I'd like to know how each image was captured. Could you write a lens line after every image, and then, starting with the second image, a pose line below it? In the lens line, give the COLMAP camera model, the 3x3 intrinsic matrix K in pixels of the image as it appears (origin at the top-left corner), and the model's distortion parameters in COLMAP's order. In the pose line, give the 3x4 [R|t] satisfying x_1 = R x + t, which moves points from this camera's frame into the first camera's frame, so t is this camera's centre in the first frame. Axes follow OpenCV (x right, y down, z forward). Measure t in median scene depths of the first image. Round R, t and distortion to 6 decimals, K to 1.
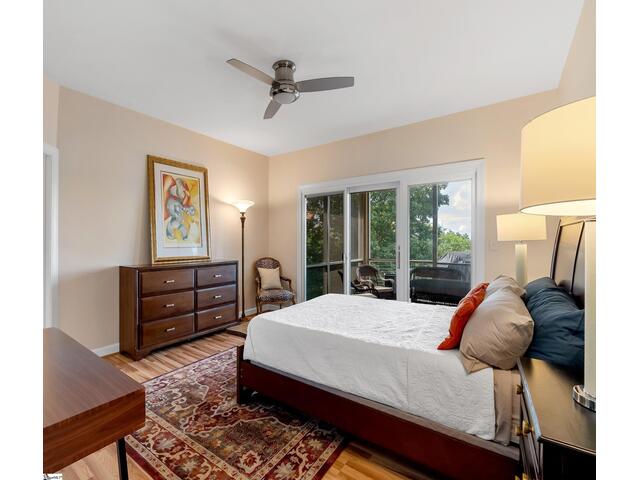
lens RADIAL K [[287.4, 0, 320.0], [0, 287.4, 240.0], [0, 0, 1]] dist [-0.026364, 0.012696]
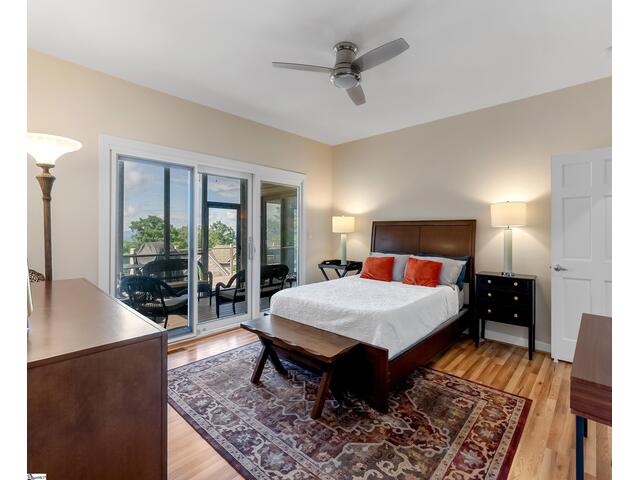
lens RADIAL K [[287.4, 0, 320.0], [0, 287.4, 240.0], [0, 0, 1]] dist [-0.026364, 0.012696]
pose [[0.156399, -0.025363, 0.987368, -1.307636], [0.005600, 0.999677, 0.024792, 0.008667], [-0.987678, 0.001652, 0.156490, 1.175495]]
